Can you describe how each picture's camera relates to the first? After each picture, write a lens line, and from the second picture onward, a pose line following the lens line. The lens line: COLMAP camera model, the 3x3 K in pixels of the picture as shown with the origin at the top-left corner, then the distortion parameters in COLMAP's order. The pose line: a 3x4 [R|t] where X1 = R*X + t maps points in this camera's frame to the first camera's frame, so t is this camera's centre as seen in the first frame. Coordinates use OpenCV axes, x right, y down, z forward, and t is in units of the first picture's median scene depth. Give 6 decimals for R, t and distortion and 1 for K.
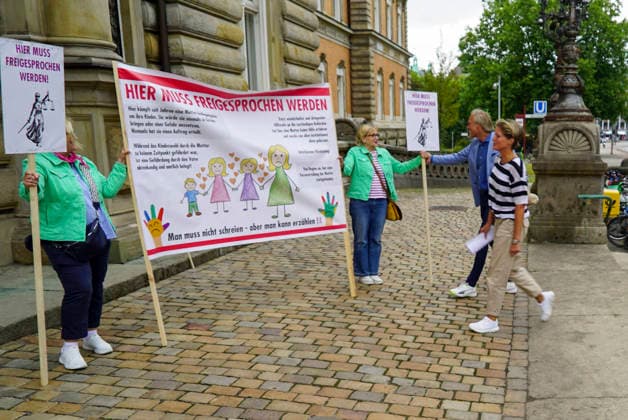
lens RADIAL K [[631.2, 0, 443.0], [0, 631.2, 237.1], [0, 0, 1]] dist [-0.002910, -0.003816]
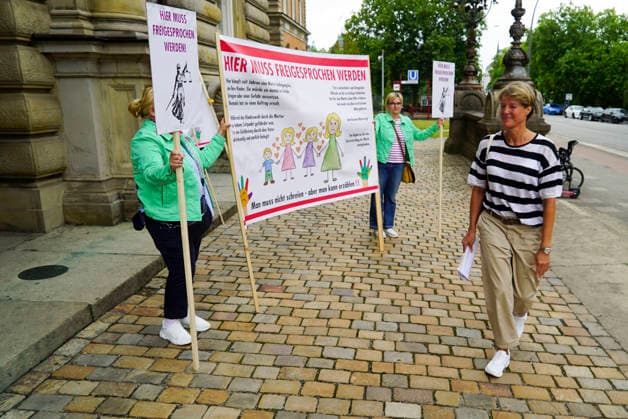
lens RADIAL K [[494.4, 0, 362.5], [0, 494.4, 203.1], [0, 0, 1]] dist [-0.030062, 0.013804]
pose [[0.998372, -0.014283, 0.055222, -0.275624], [0.011469, 0.998636, 0.050946, -0.040340], [-0.055874, -0.050230, 0.997174, 0.171068]]
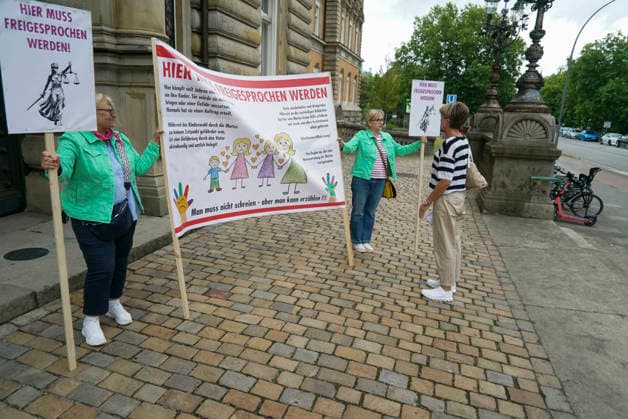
lens RADIAL K [[416.5, 0, 302.9], [0, 416.5, 208.7], [0, 0, 1]] dist [-0.028709, 0.028002]
pose [[0.983377, 0.075005, -0.165358, -0.135020], [-0.064588, 0.995626, 0.067509, -0.060125], [0.169698, -0.055706, 0.983920, 0.324163]]
